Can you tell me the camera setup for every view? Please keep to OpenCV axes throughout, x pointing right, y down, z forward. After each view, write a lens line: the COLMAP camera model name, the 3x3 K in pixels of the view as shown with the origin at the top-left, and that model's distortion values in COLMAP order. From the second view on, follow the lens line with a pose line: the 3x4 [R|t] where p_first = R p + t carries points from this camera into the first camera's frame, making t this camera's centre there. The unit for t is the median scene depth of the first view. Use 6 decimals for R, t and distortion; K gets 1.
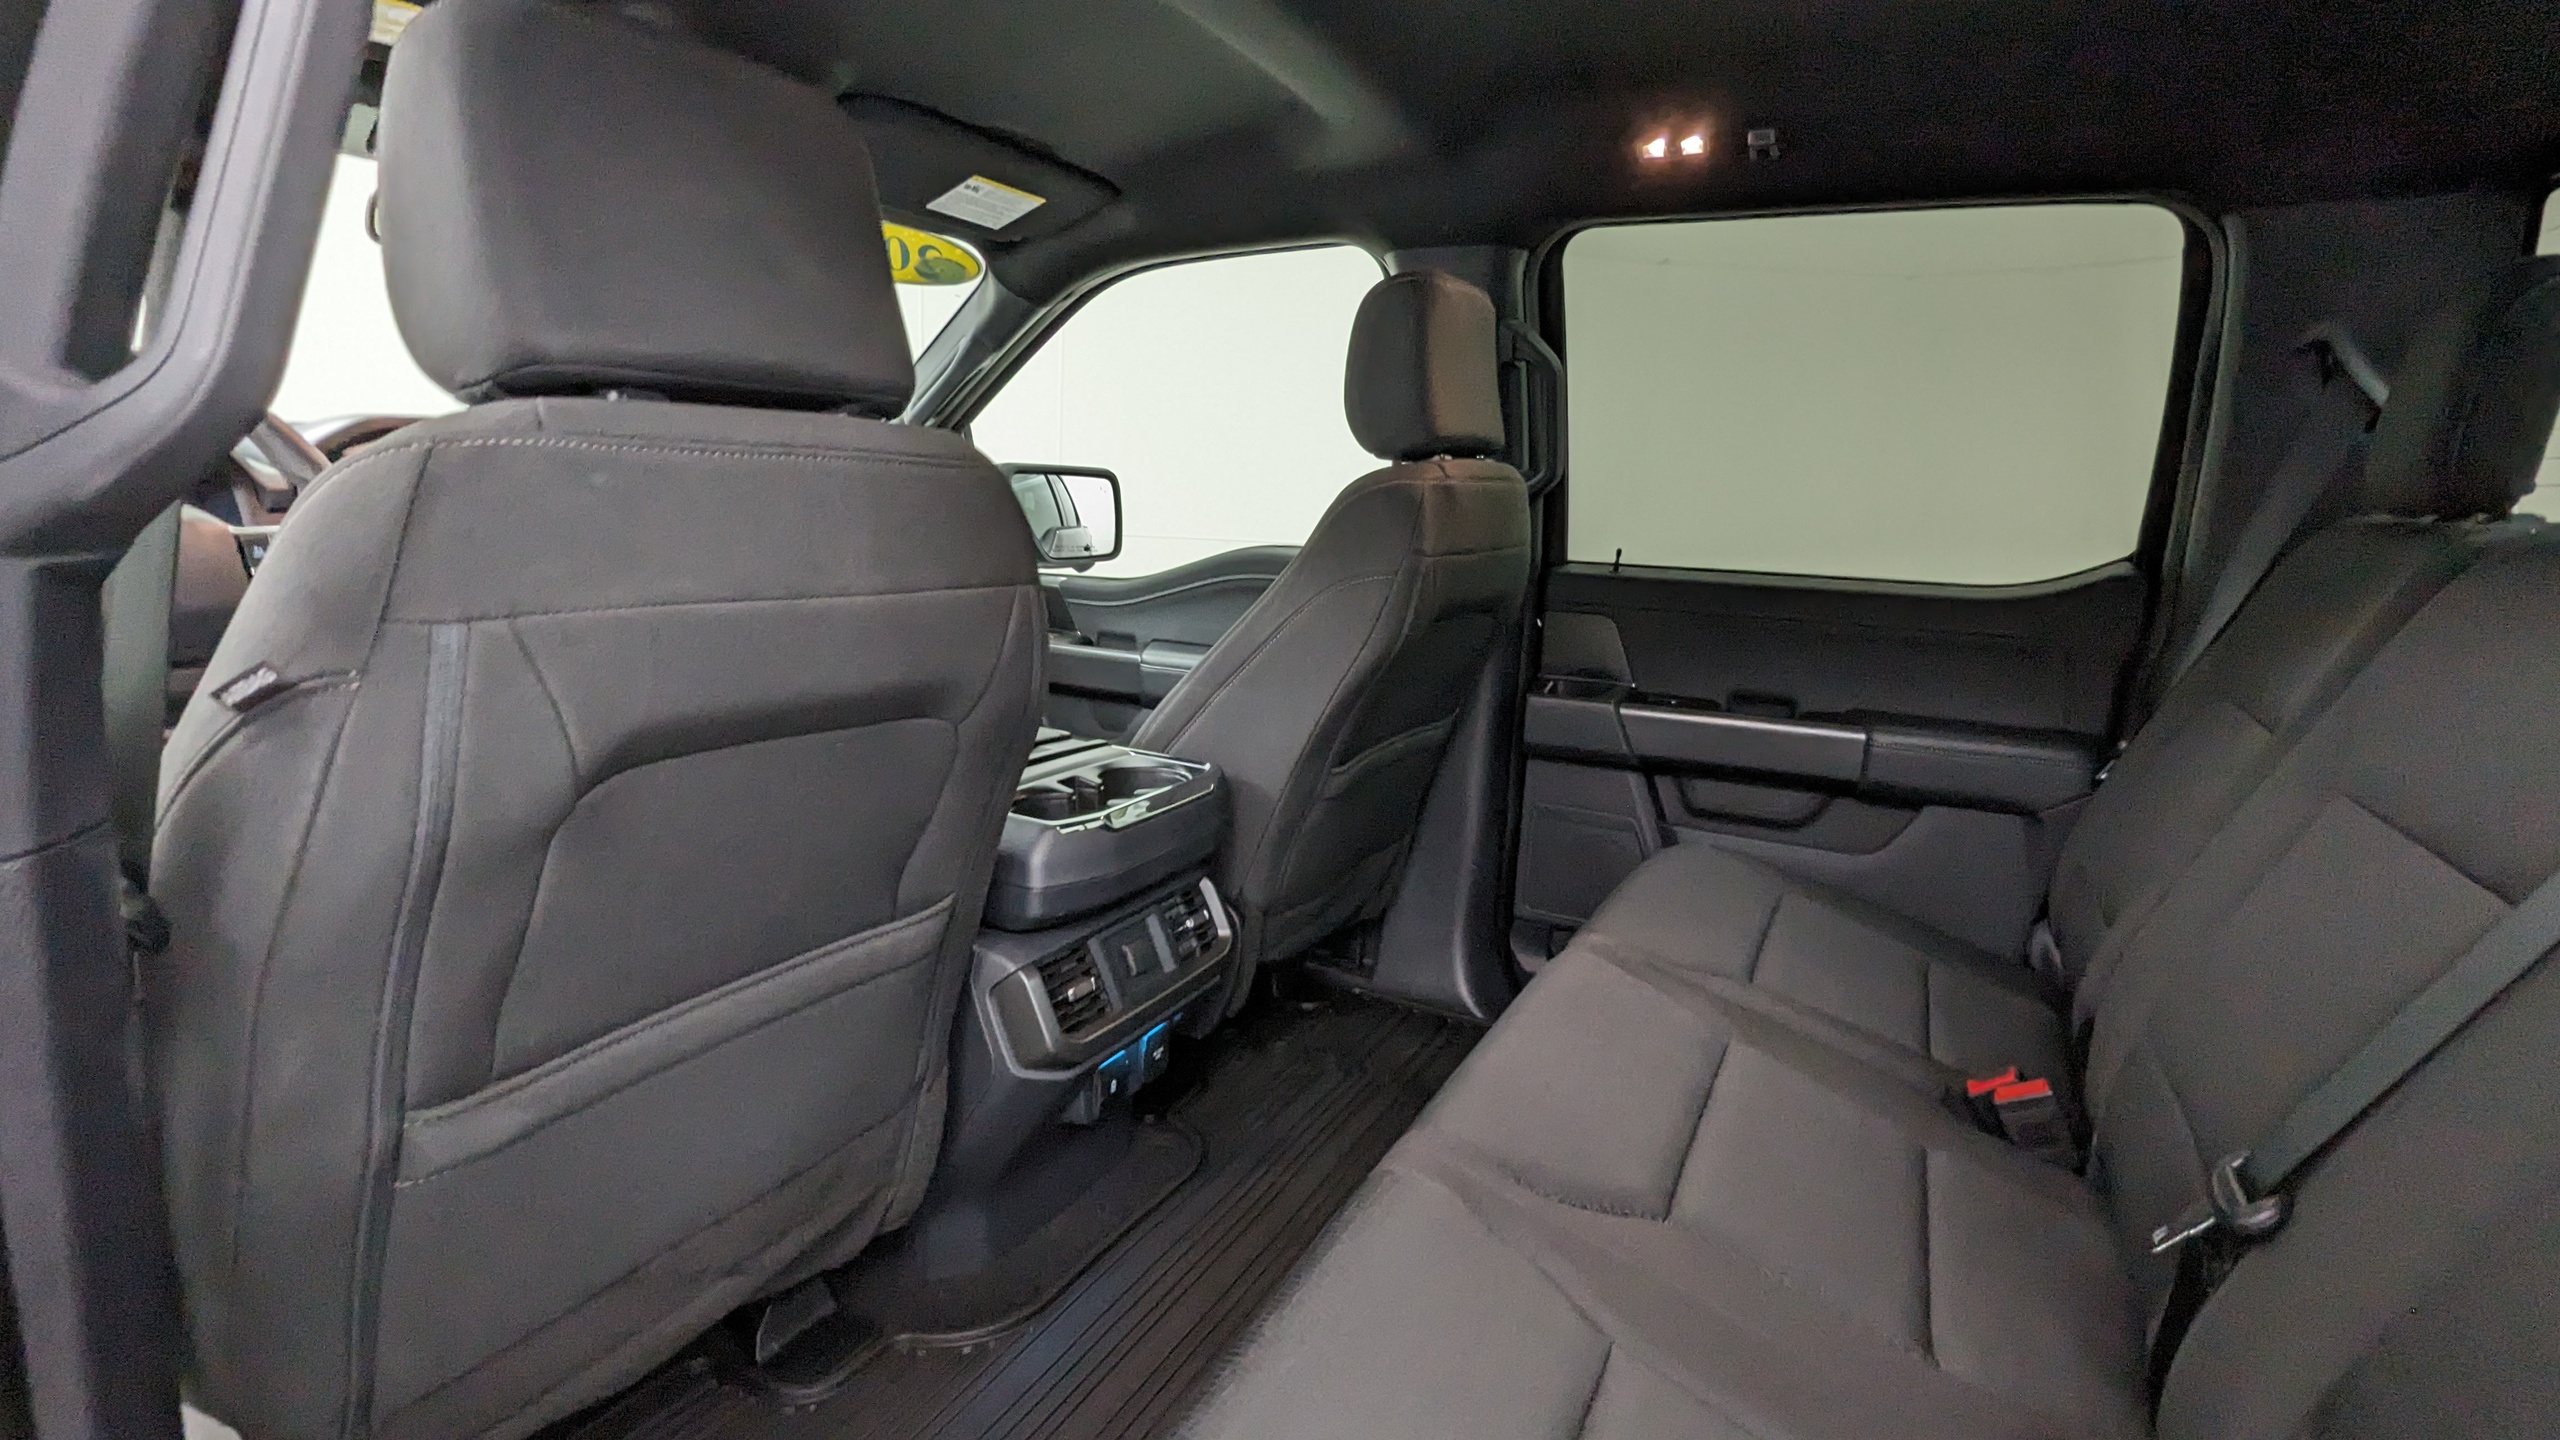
lens RADIAL K [[1255.9, 0, 1288.8], [0, 1255.9, 683.9], [0, 0, 1]] dist [0.003622, 0.000044]
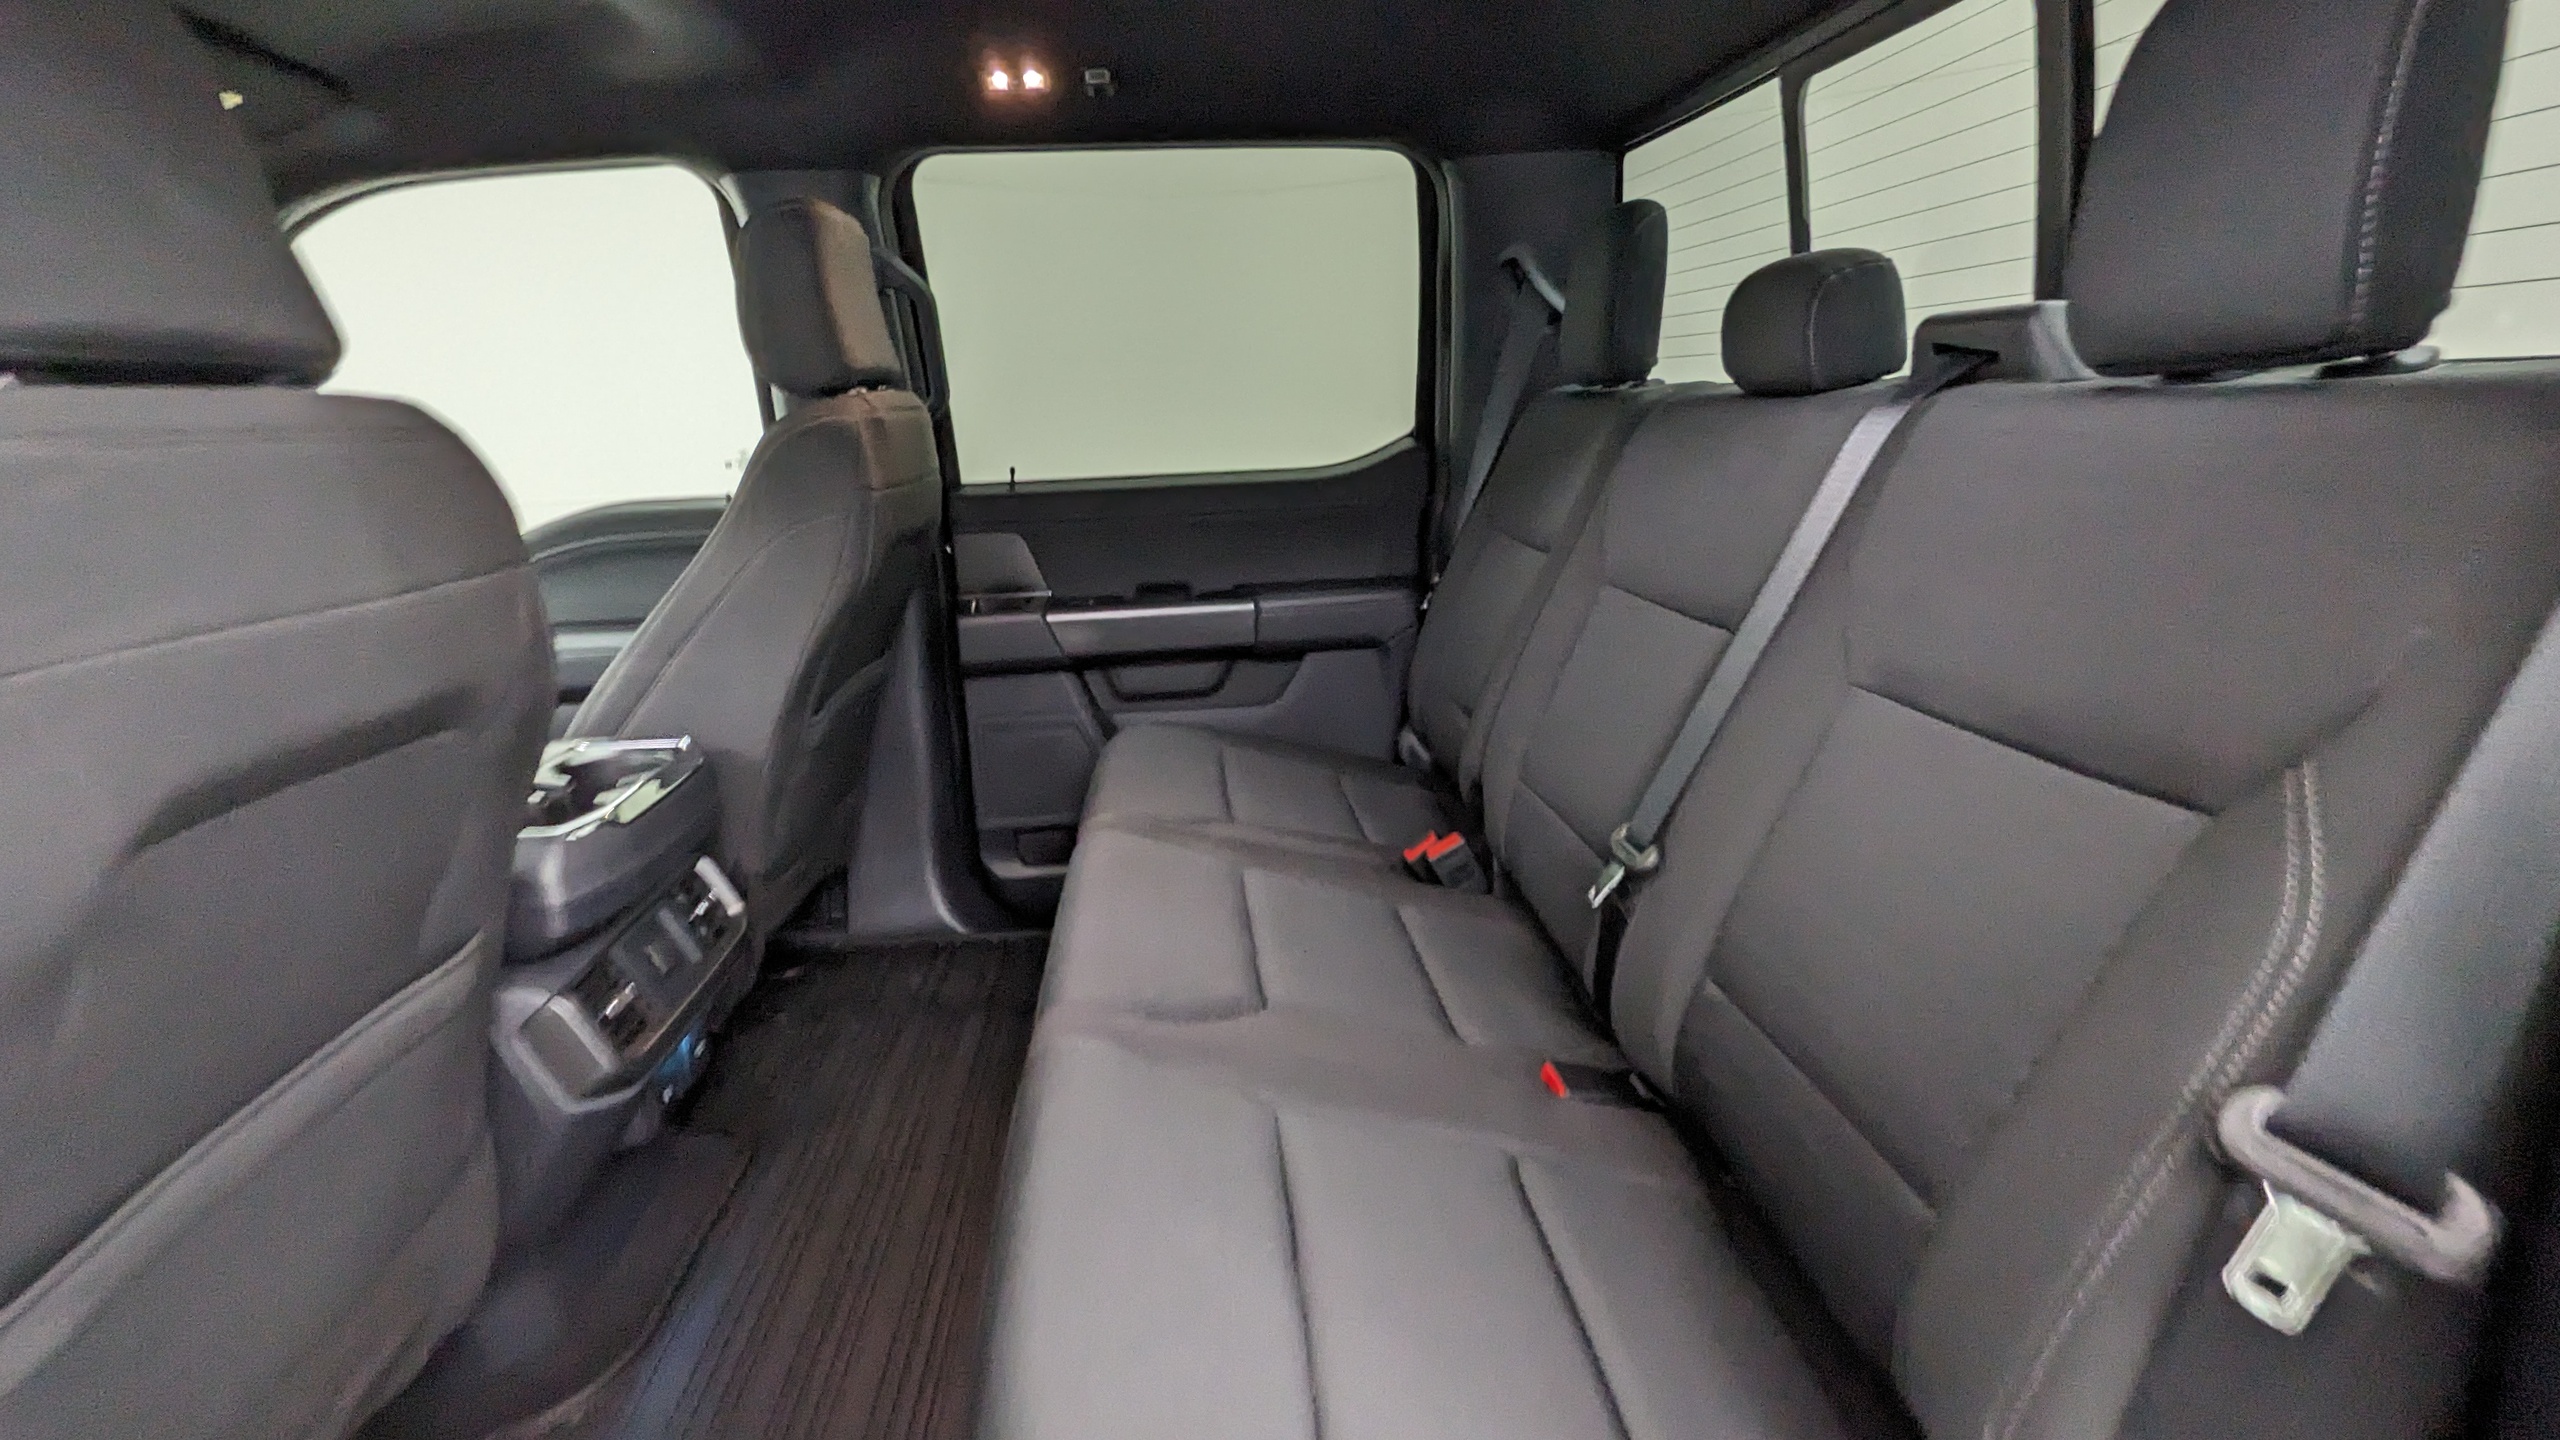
lens RADIAL K [[1255.9, 0, 1288.8], [0, 1255.9, 683.9], [0, 0, 1]] dist [0.003622, 0.000044]
pose [[0.842016, -0.186627, 0.506141, -0.143935], [0.155446, 0.982393, 0.103634, -0.003288], [-0.516571, -0.008584, 0.856202, -0.028575]]
